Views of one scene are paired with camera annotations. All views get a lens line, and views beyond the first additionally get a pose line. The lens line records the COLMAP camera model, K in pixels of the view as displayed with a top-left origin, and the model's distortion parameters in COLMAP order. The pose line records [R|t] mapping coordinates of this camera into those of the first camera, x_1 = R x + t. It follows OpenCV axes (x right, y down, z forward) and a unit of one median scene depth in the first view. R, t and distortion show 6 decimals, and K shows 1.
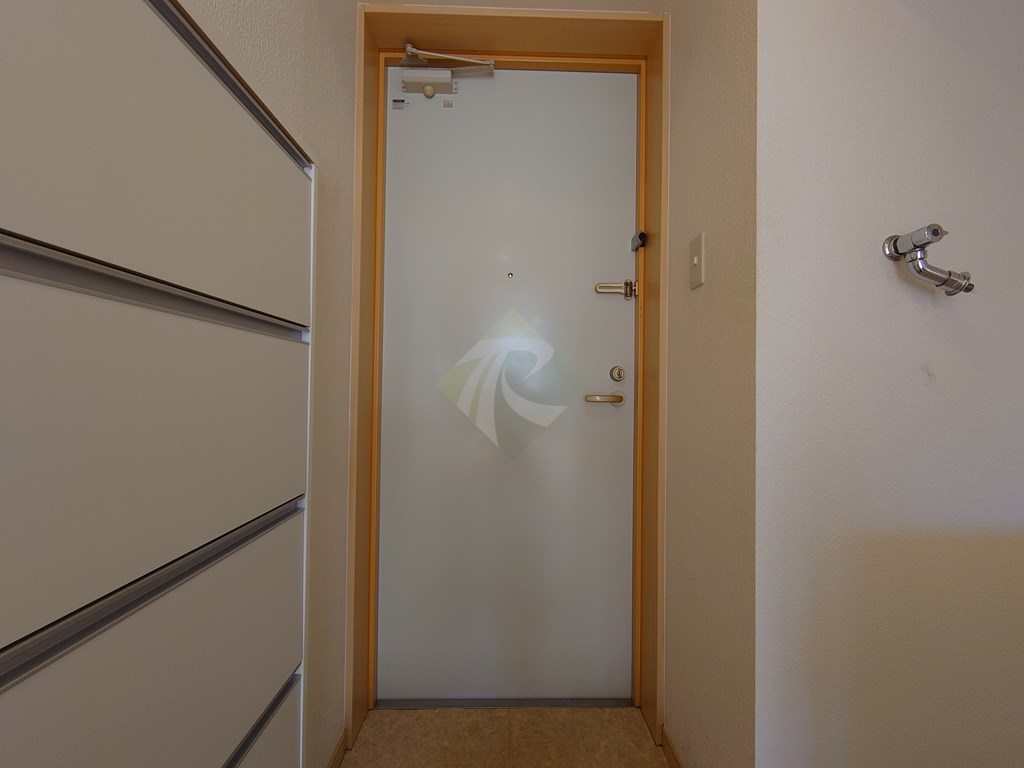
lens RADIAL K [[445.2, 0, 512.6], [0, 445.2, 385.6], [0, 0, 1]] dist [0.000670, 0.000289]
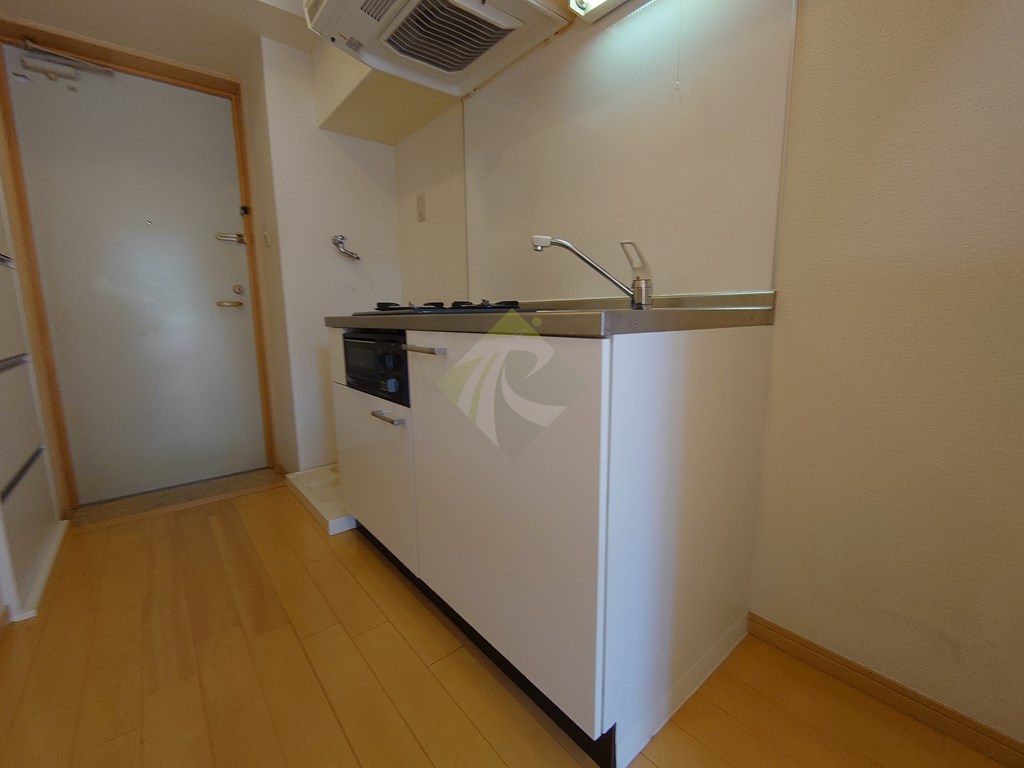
lens RADIAL K [[445.2, 0, 512.8], [0, 445.2, 380.4], [0, 0, 1]] dist [0.000670, 0.000289]
pose [[0.784642, -0.115703, 0.609056, -0.020847], [0.016670, 0.986012, 0.165838, 0.053004], [-0.619725, -0.119970, 0.775595, -1.052686]]
